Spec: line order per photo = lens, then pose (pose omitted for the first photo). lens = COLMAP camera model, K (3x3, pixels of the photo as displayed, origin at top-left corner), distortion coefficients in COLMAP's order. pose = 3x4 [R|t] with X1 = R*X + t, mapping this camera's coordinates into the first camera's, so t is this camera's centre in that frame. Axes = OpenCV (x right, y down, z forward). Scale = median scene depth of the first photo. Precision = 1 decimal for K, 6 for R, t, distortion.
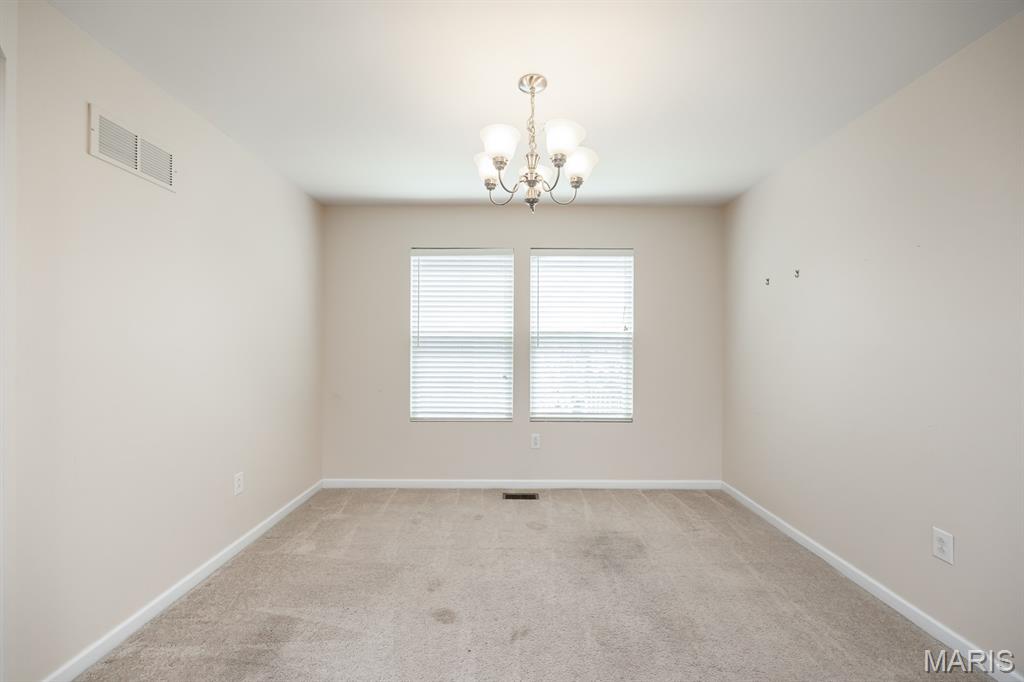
lens RADIAL K [[432.7, 0, 509.9], [0, 432.7, 349.3], [0, 0, 1]] dist [-0.000700, 0.000056]
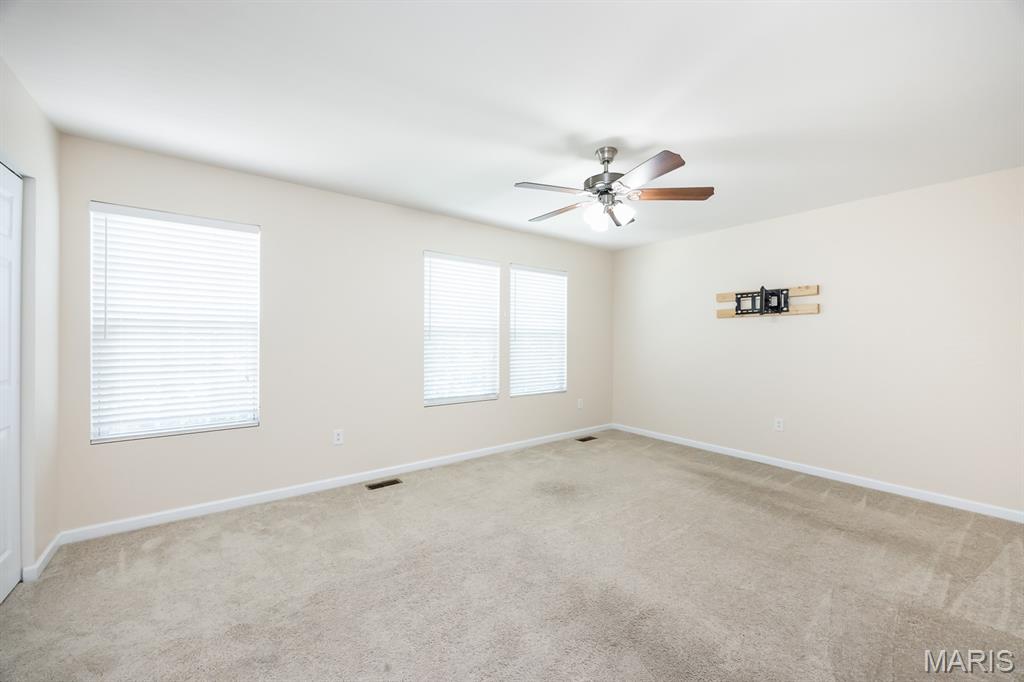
lens RADIAL K [[432.7, 0, 519.5], [0, 432.7, 341.4], [0, 0, 1]] dist [-0.000700, 0.000056]
pose [[0.760320, -0.003873, 0.649538, -0.480480], [0.003446, 0.999992, 0.001928, -0.002597], [-0.649540, 0.000772, 0.760327, 0.006412]]
